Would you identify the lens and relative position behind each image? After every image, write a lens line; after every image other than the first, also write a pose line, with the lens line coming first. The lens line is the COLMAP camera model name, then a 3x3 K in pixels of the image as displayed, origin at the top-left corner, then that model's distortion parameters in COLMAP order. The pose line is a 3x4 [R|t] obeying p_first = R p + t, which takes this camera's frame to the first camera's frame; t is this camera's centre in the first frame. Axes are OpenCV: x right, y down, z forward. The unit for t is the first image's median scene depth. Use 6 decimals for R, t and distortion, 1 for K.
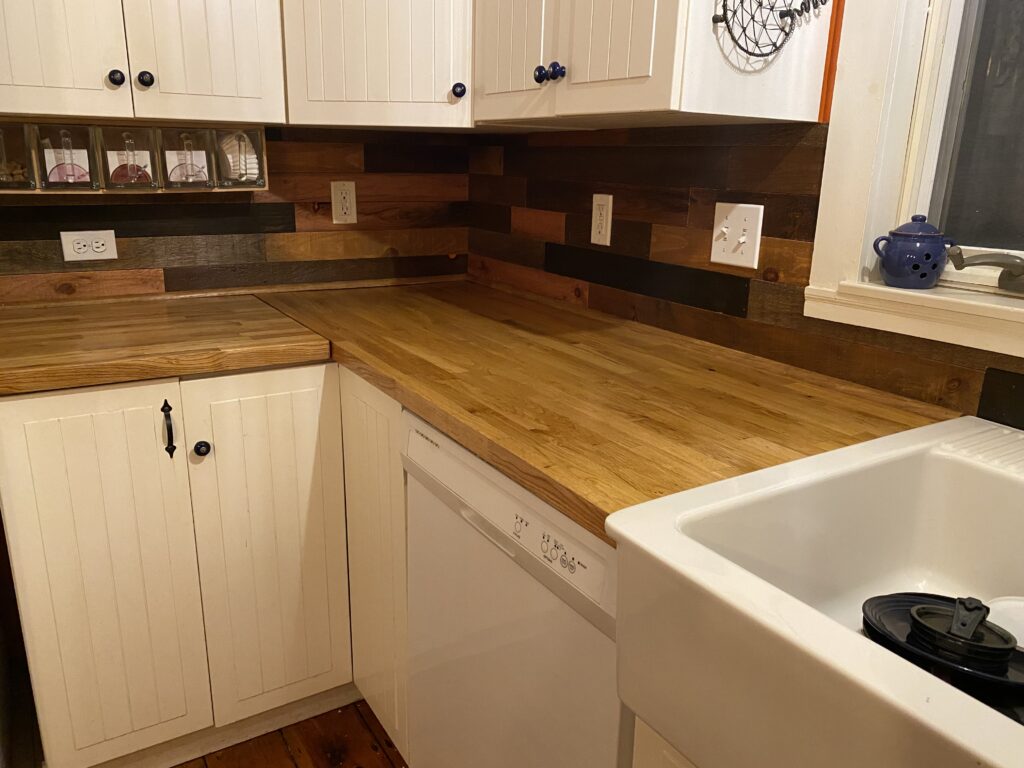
lens RADIAL K [[768.2, 0, 512.0], [0, 768.2, 384.0], [0, 0, 1]] dist [0.153135, -0.190543]
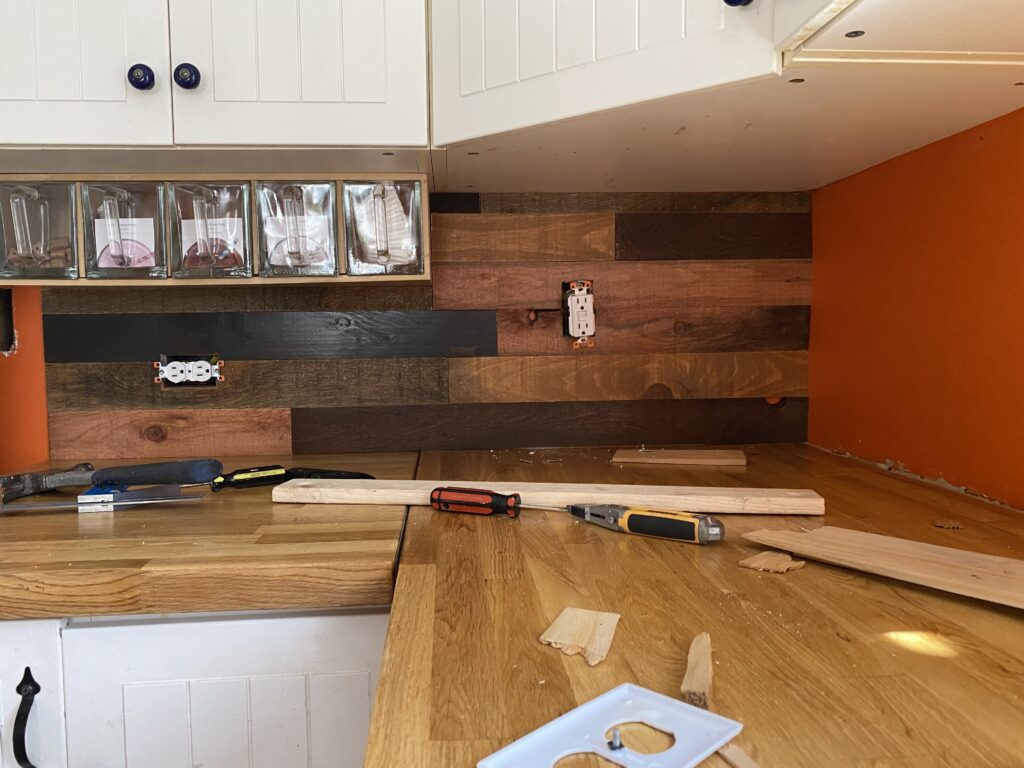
lens RADIAL K [[768.2, 0, 512.0], [0, 768.2, 384.0], [0, 0, 1]] dist [0.153135, -0.190543]
pose [[0.889617, 0.003765, -0.456693, 0.013535], [-0.102868, 0.975922, -0.192337, -0.061522], [0.444972, 0.218085, 0.868584, 0.521377]]
